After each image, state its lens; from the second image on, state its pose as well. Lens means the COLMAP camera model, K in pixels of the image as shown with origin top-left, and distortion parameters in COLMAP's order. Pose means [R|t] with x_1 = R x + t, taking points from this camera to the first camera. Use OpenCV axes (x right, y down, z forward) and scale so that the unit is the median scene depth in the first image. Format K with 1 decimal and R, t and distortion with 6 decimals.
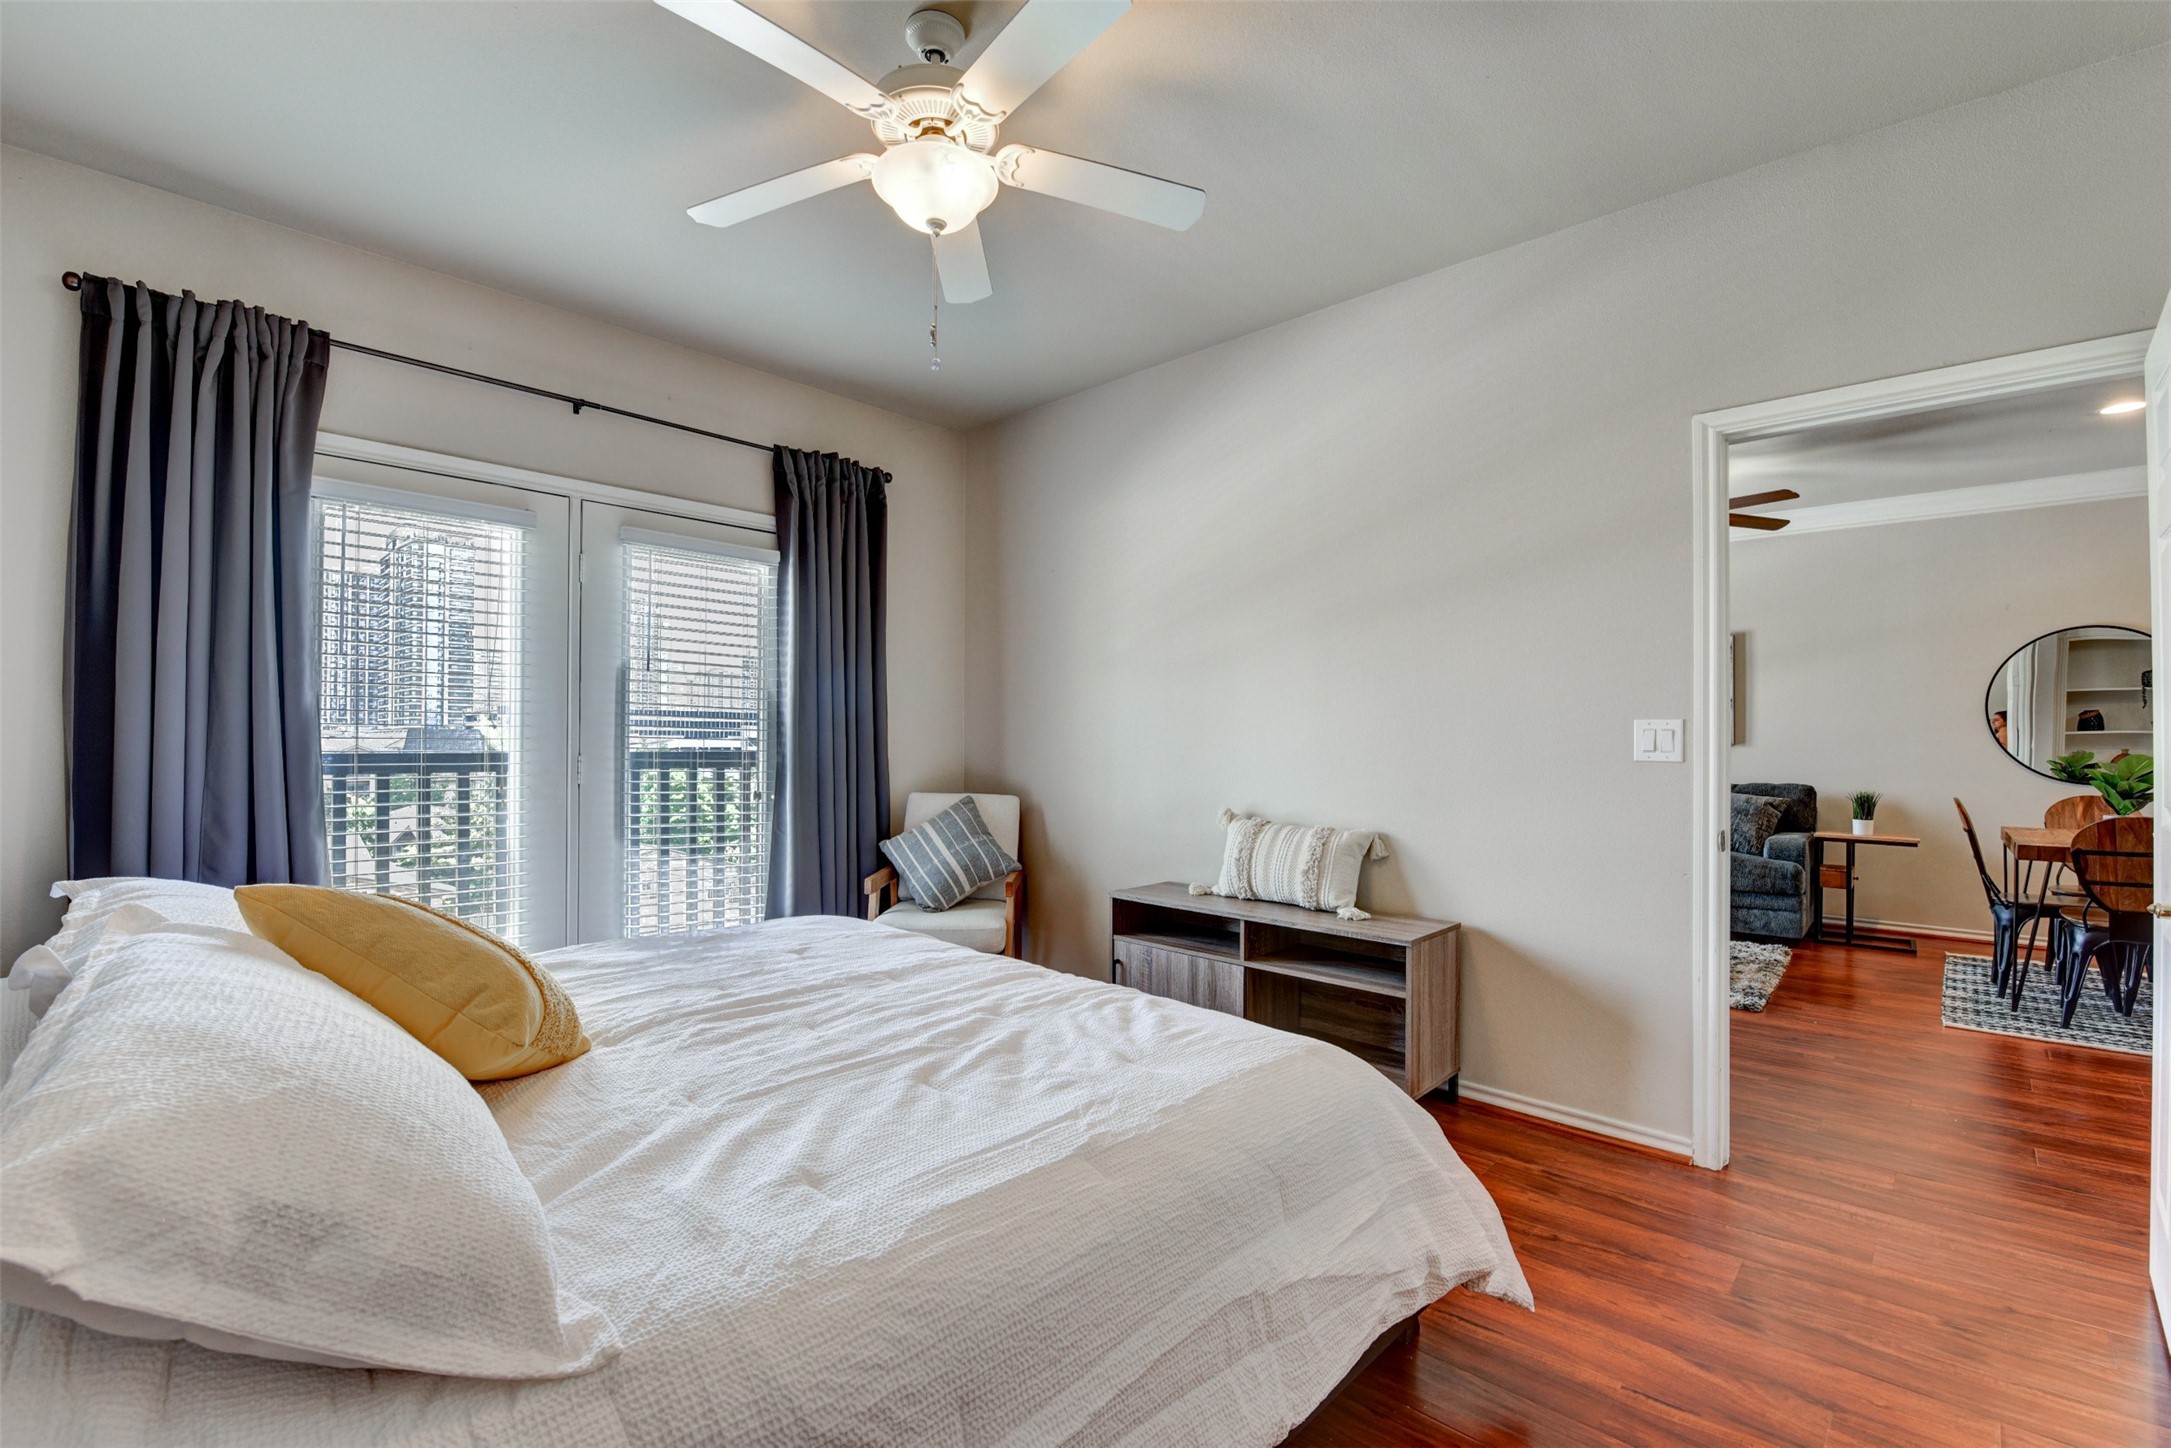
lens RADIAL K [[943.2, 0, 1088.1], [0, 943.2, 738.8], [0, 0, 1]] dist [-0.005277, -0.008682]
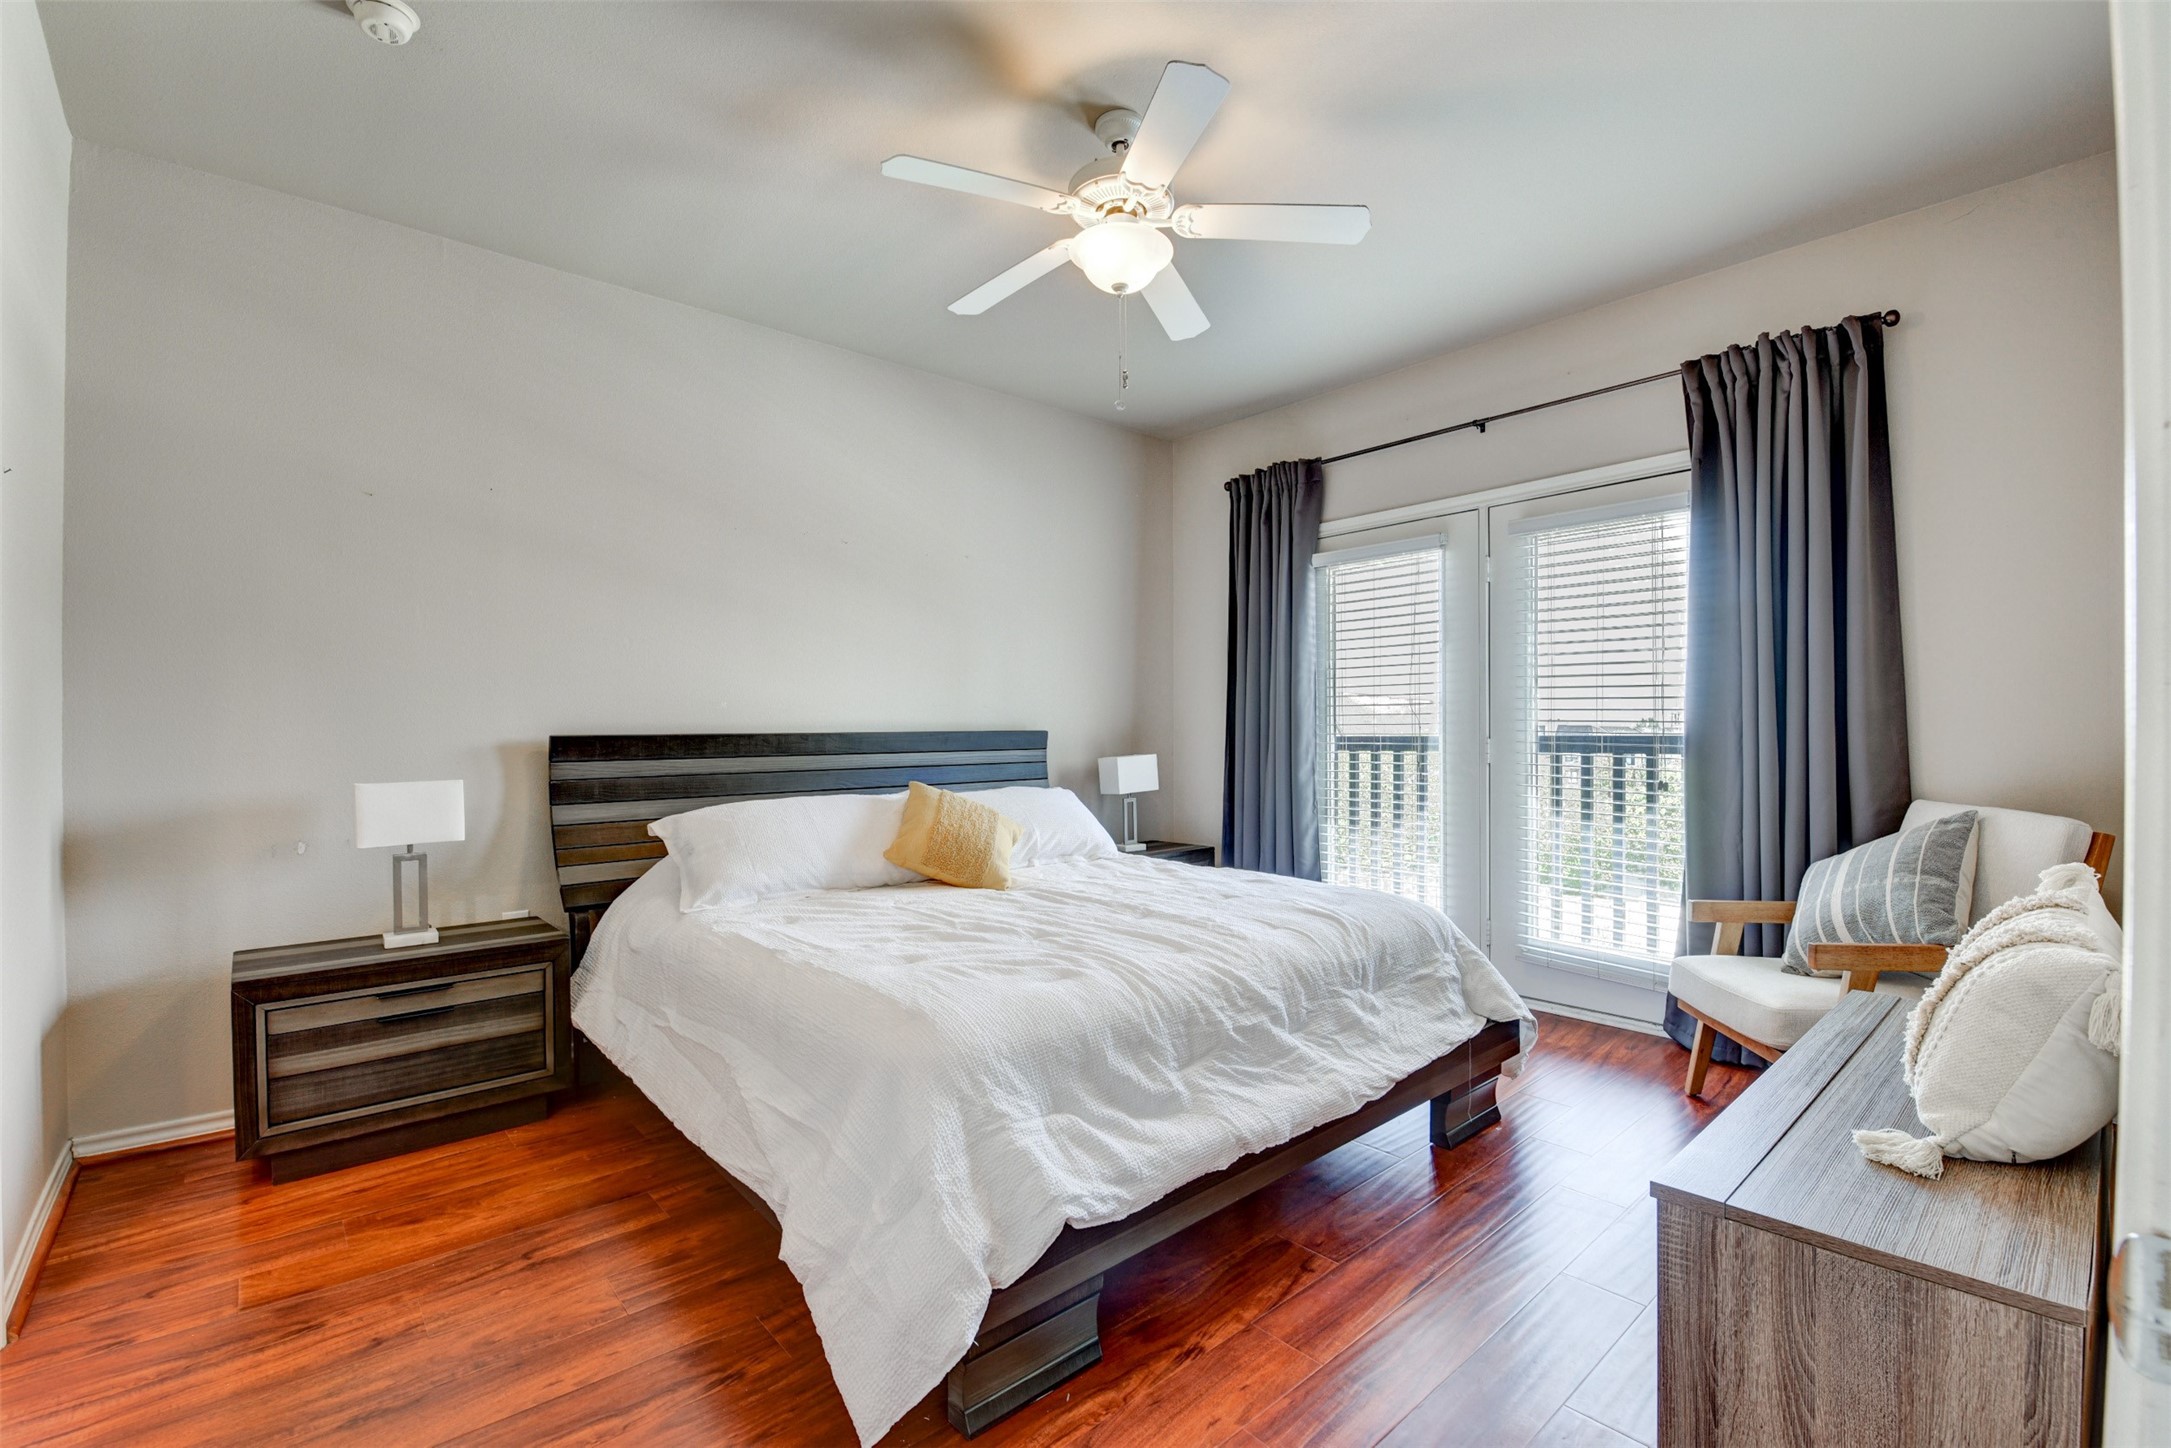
lens RADIAL K [[943.2, 0, 1079.7], [0, 943.2, 726.0], [0, 0, 1]] dist [-0.005277, -0.008682]
pose [[-0.106379, -0.007240, -0.994299, 0.612886], [0.006832, 0.999945, -0.008012, 0.008557], [0.994302, -0.007645, -0.106323, 0.638492]]
